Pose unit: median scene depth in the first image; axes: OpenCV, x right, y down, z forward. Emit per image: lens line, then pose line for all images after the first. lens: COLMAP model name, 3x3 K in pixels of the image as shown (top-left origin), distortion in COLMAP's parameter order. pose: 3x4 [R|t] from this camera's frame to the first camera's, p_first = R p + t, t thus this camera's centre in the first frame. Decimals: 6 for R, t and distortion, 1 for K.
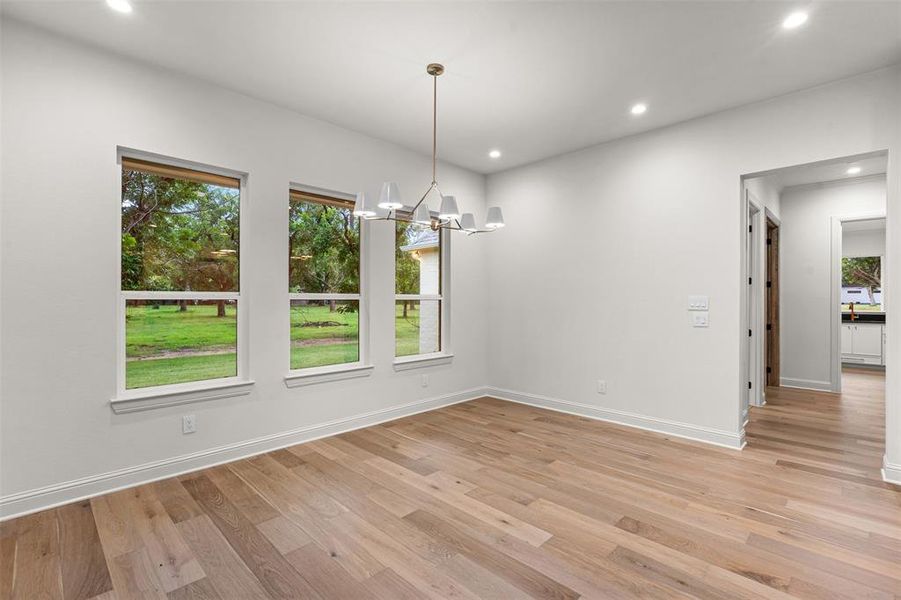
lens RADIAL K [[418.4, 0, 450.5], [0, 418.4, 300.0], [0, 0, 1]] dist [0.002538, 0.000283]
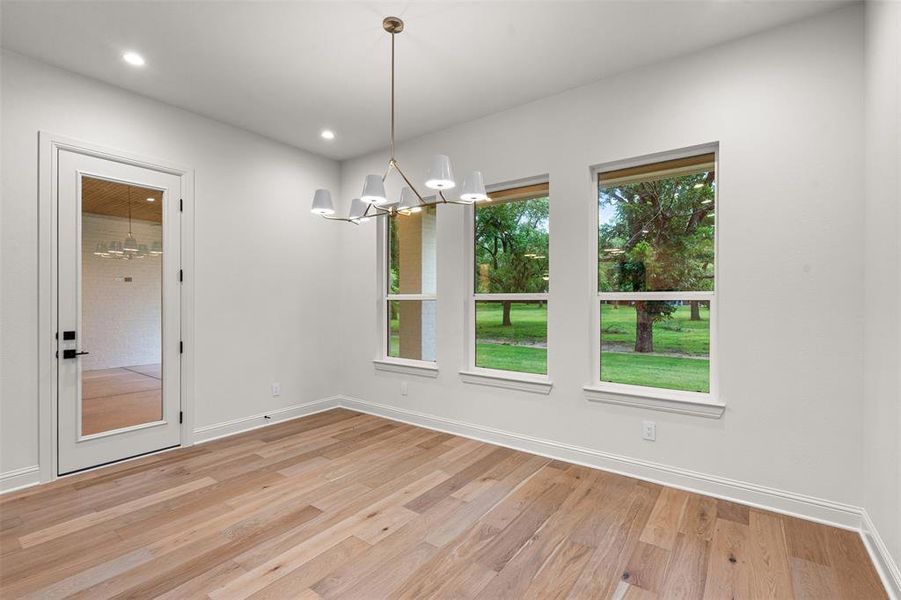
lens RADIAL K [[410.0, 0, 449.7], [0, 410.0, 301.8], [0, 0, 1]] dist [-0.003972, 0.000059]
pose [[0.137024, 0.003112, -0.990563, 0.691618], [-0.001043, 0.999995, 0.002997, 0.000603], [0.990567, 0.000623, 0.137027, 0.870785]]
